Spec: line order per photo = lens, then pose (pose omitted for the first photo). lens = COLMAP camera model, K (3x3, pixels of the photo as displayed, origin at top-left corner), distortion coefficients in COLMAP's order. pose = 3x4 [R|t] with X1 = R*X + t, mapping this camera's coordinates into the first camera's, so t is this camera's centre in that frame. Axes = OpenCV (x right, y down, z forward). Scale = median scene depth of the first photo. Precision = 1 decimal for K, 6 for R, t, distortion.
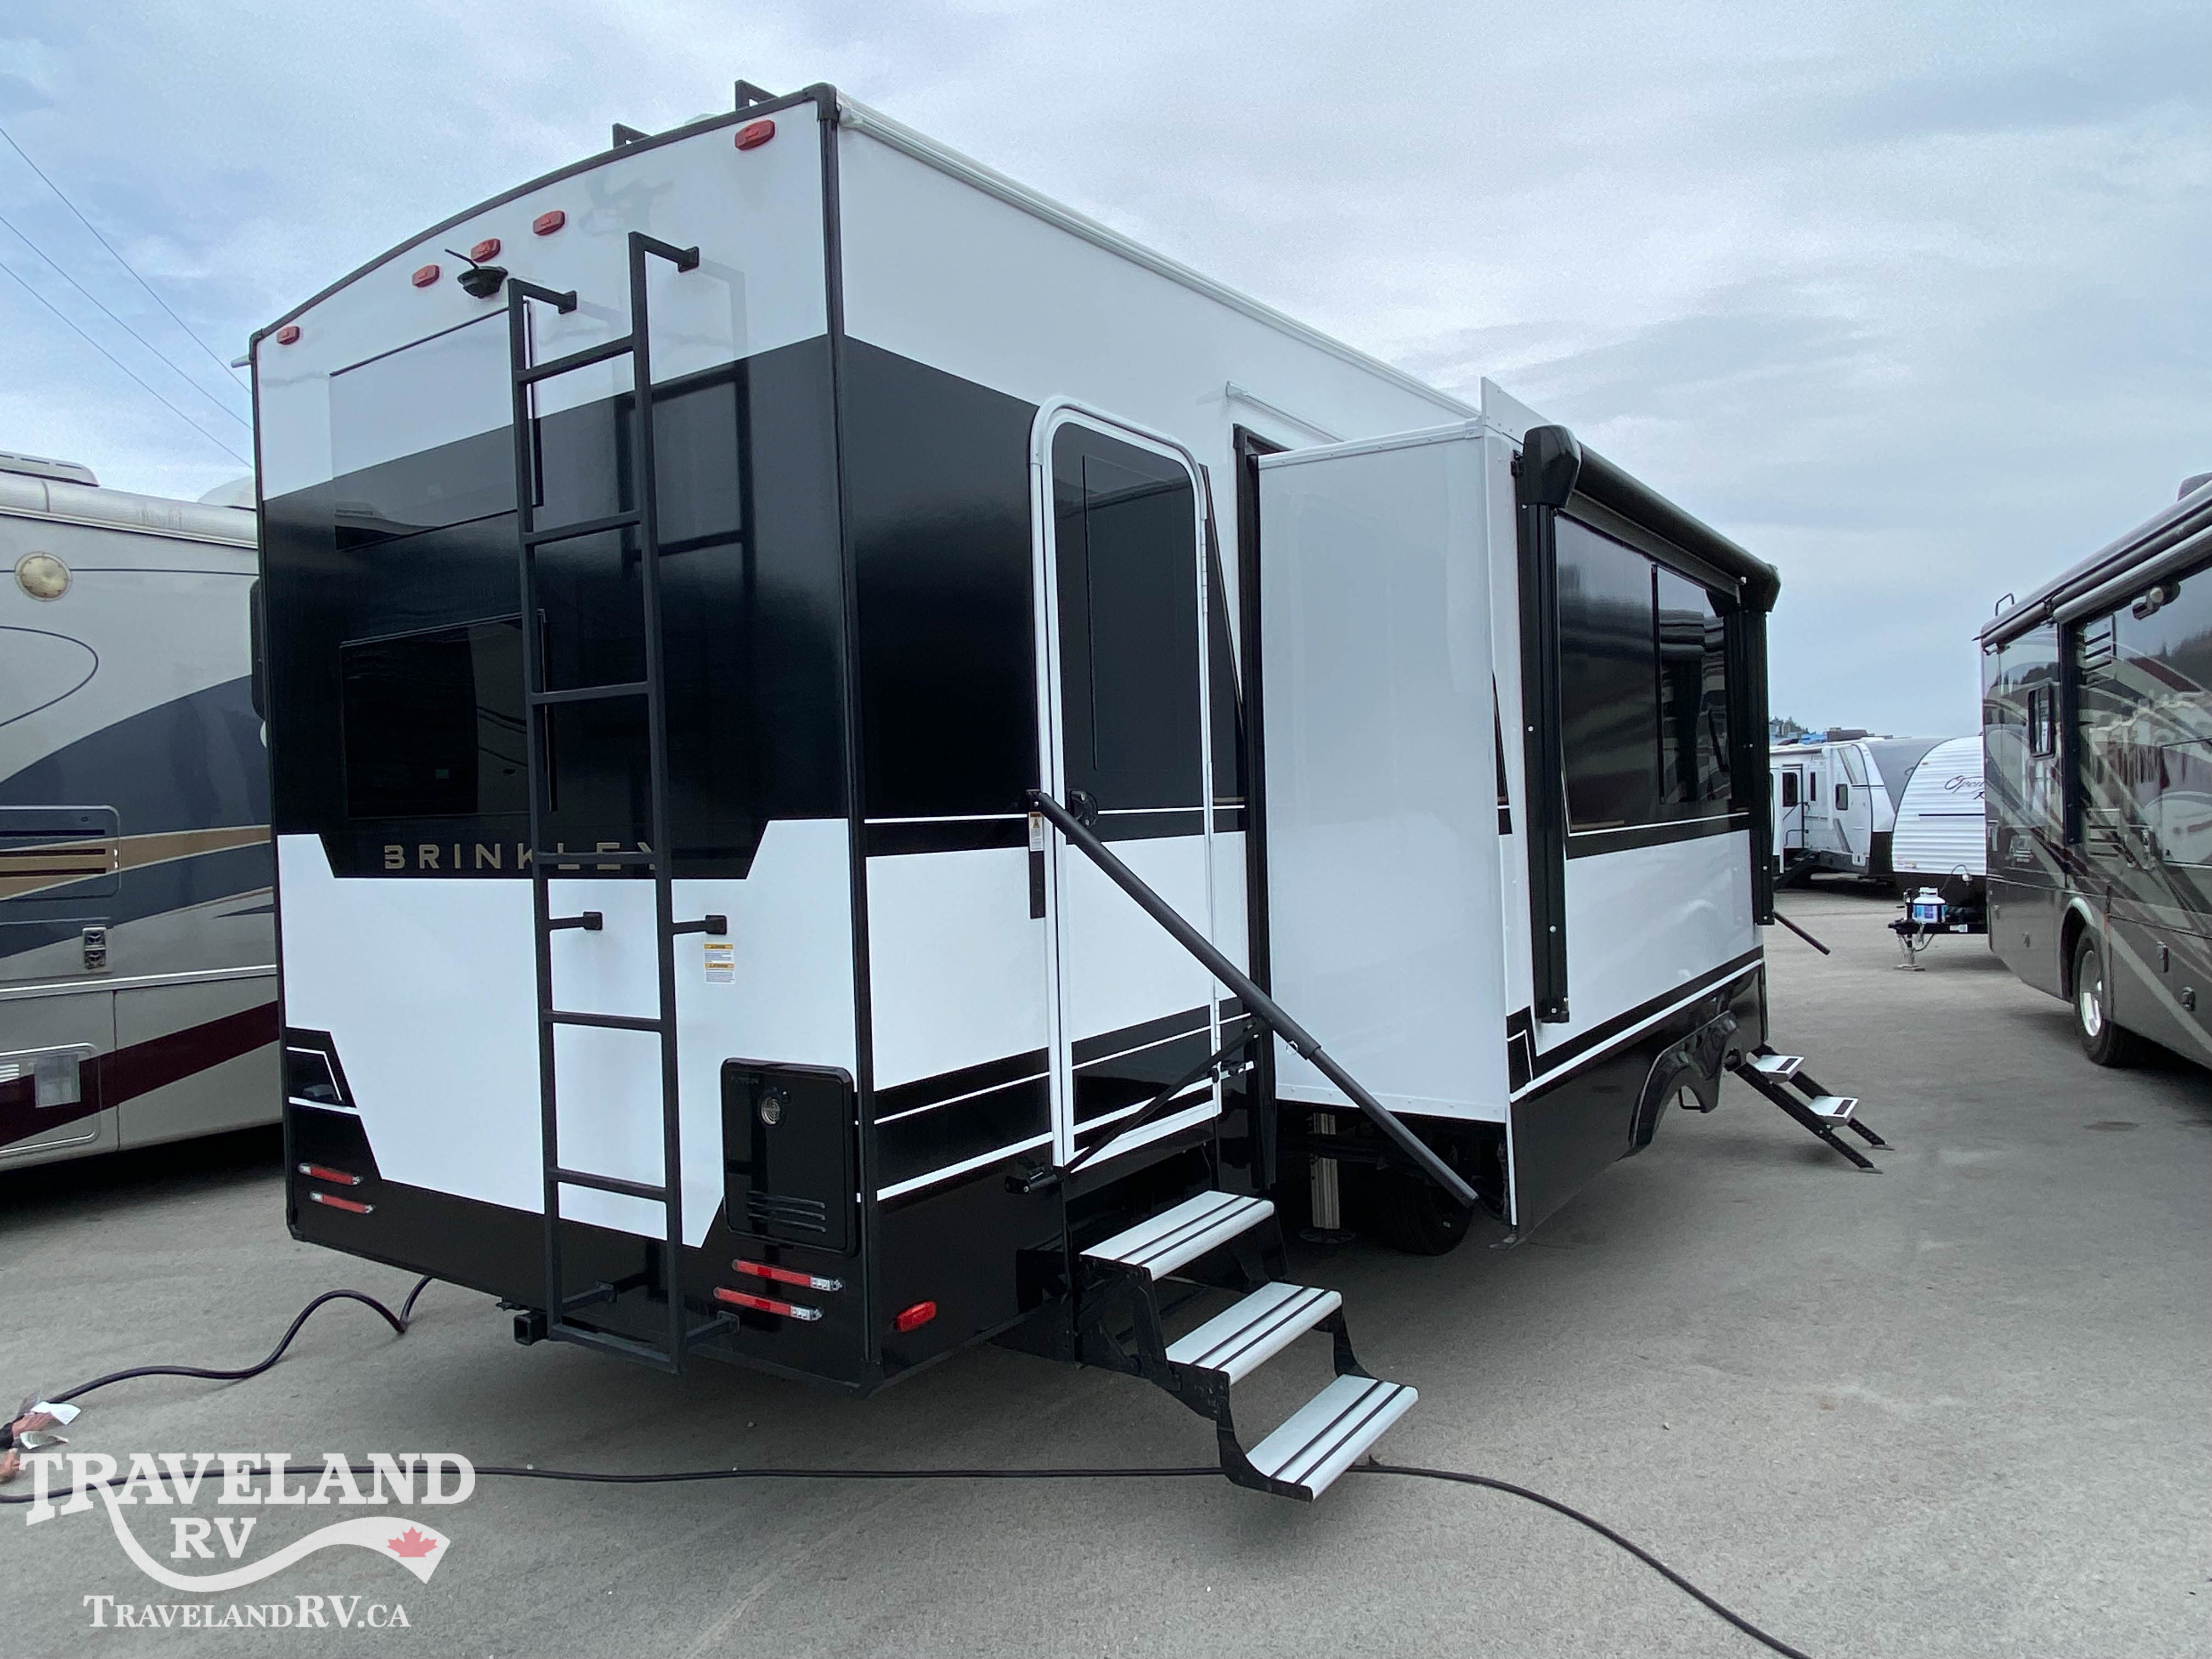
lens RADIAL K [[1342.7, 0, 1105.0], [0, 1342.7, 829.7], [0, 0, 1]] dist [0.136584, 0.000411]
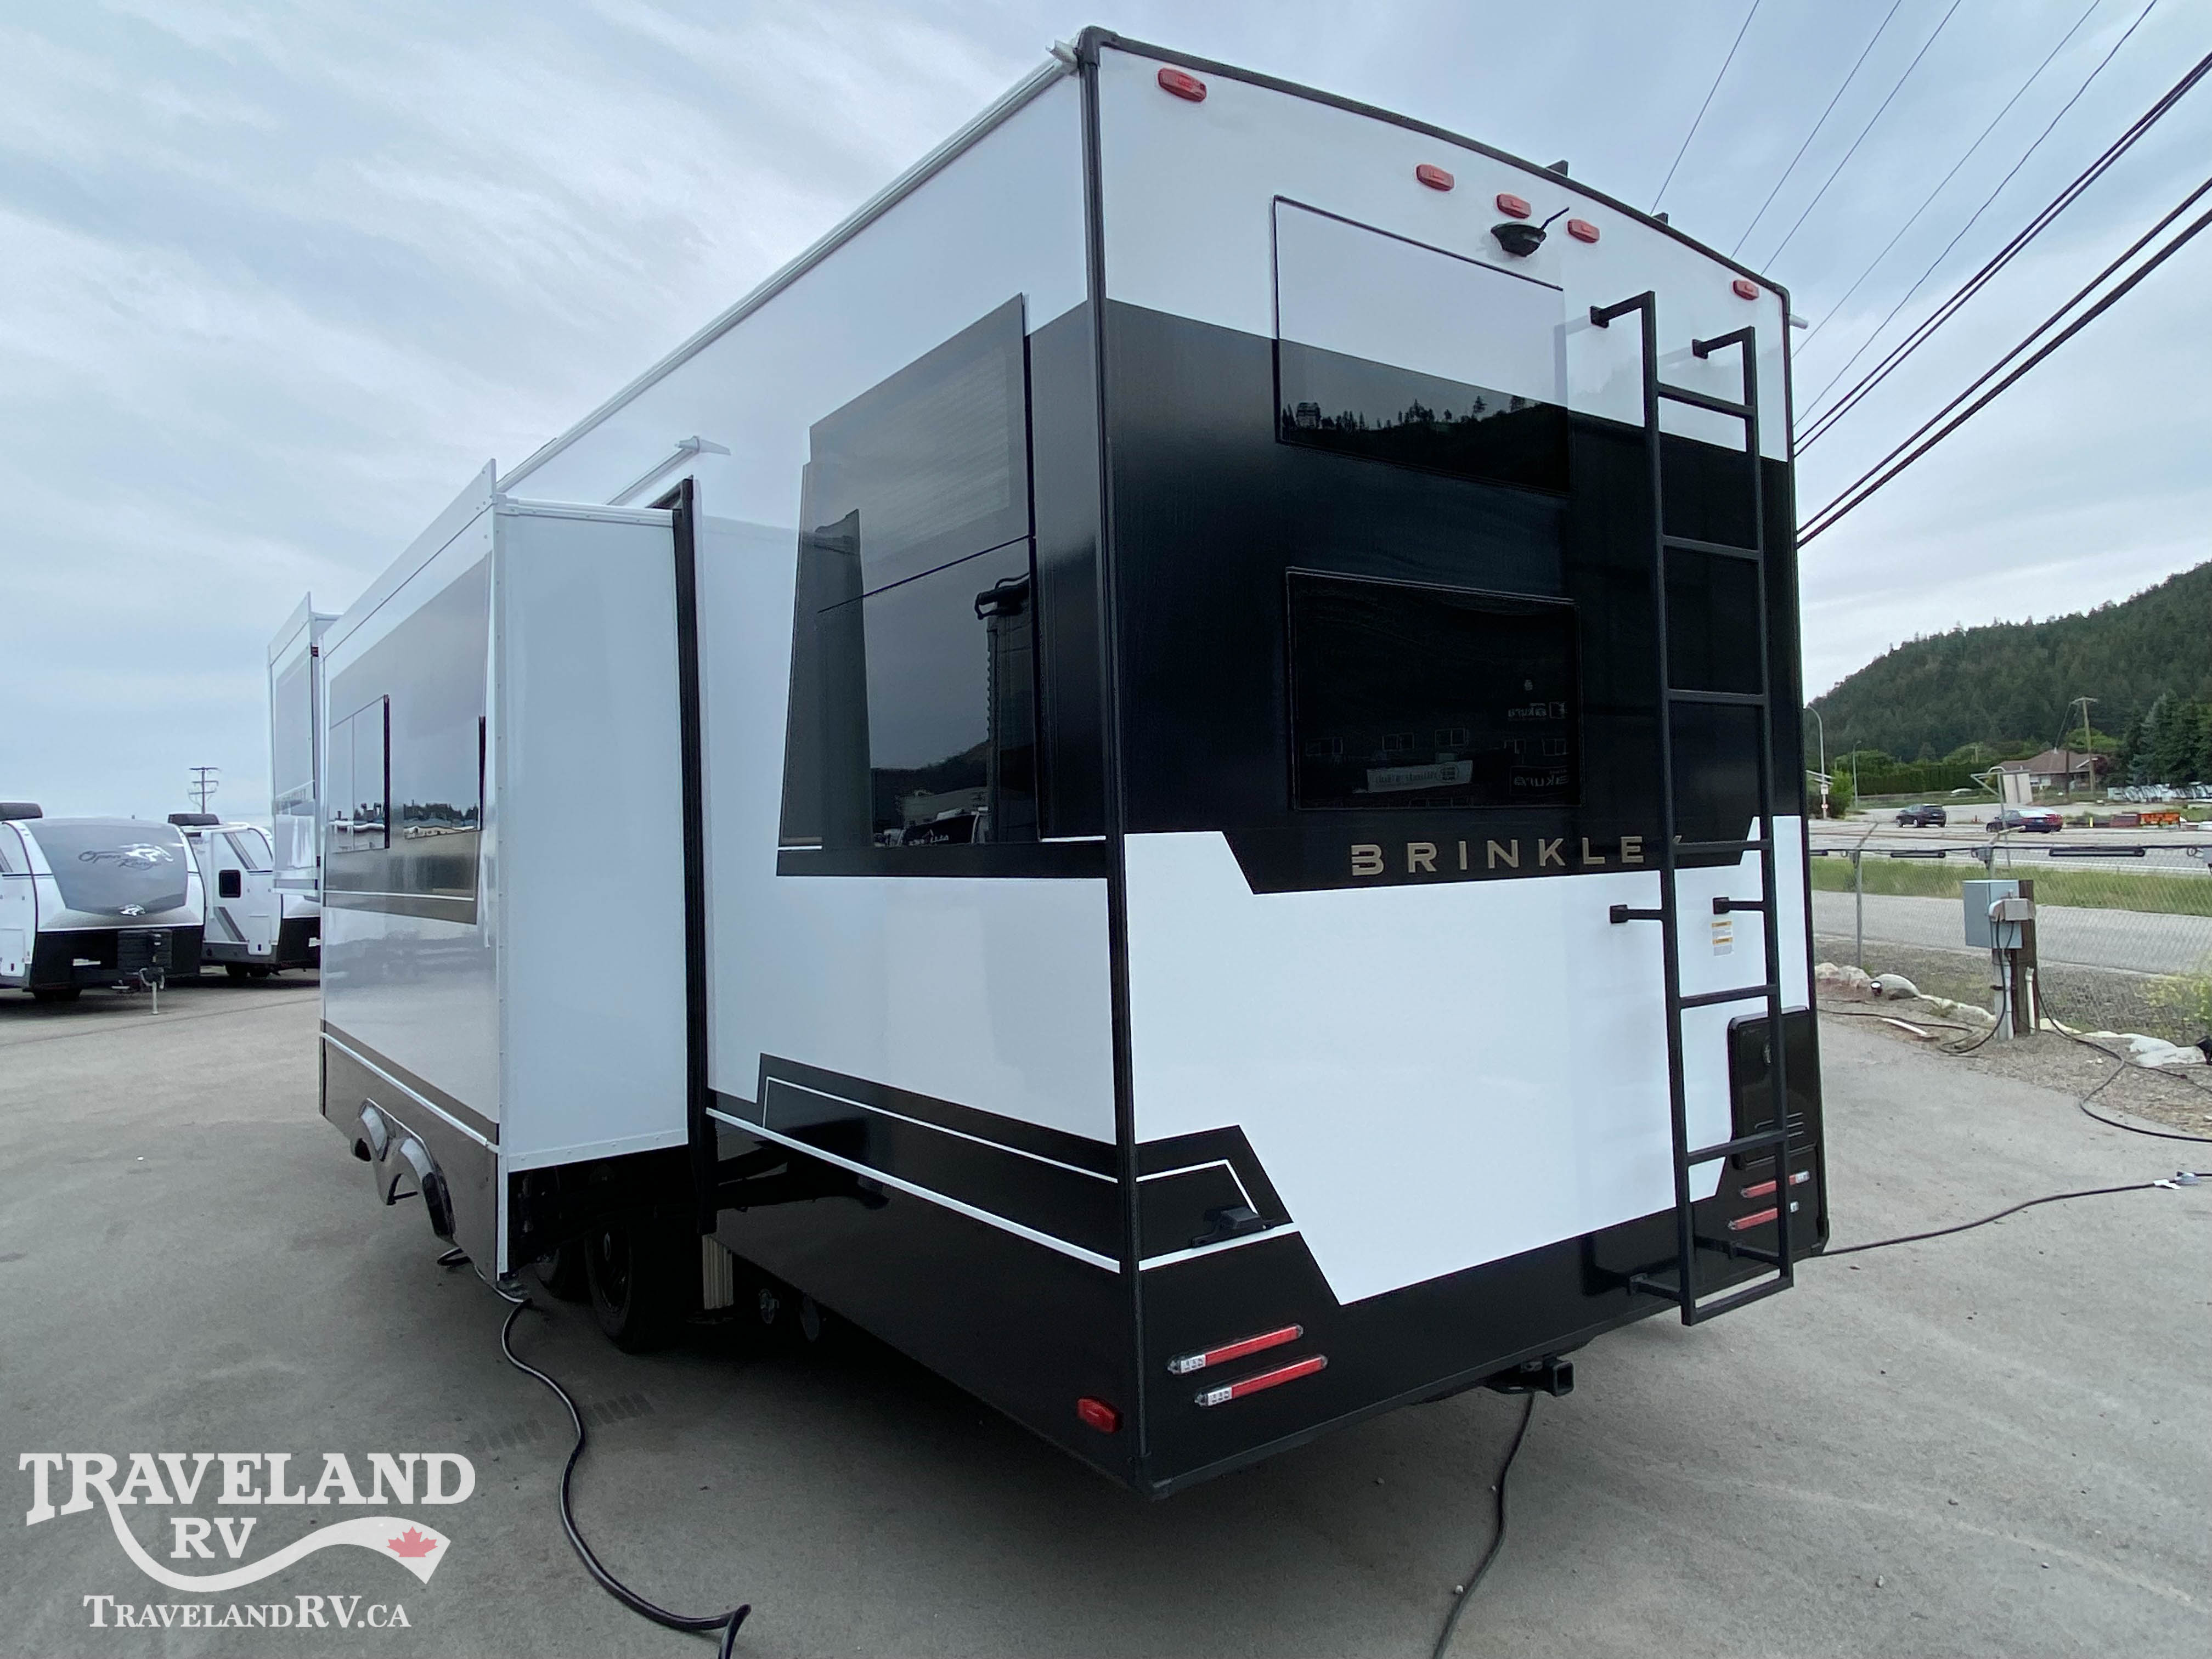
lens RADIAL K [[1337.3, 0, 1106.1], [0, 1337.3, 817.7], [0, 0, 1]] dist [0.167844, -0.000116]
pose [[0.306723, 0.040036, 0.950957, -1.296921], [0.036747, 0.997872, -0.053863, 0.031989], [-0.951089, 0.051466, 0.304599, 0.928453]]
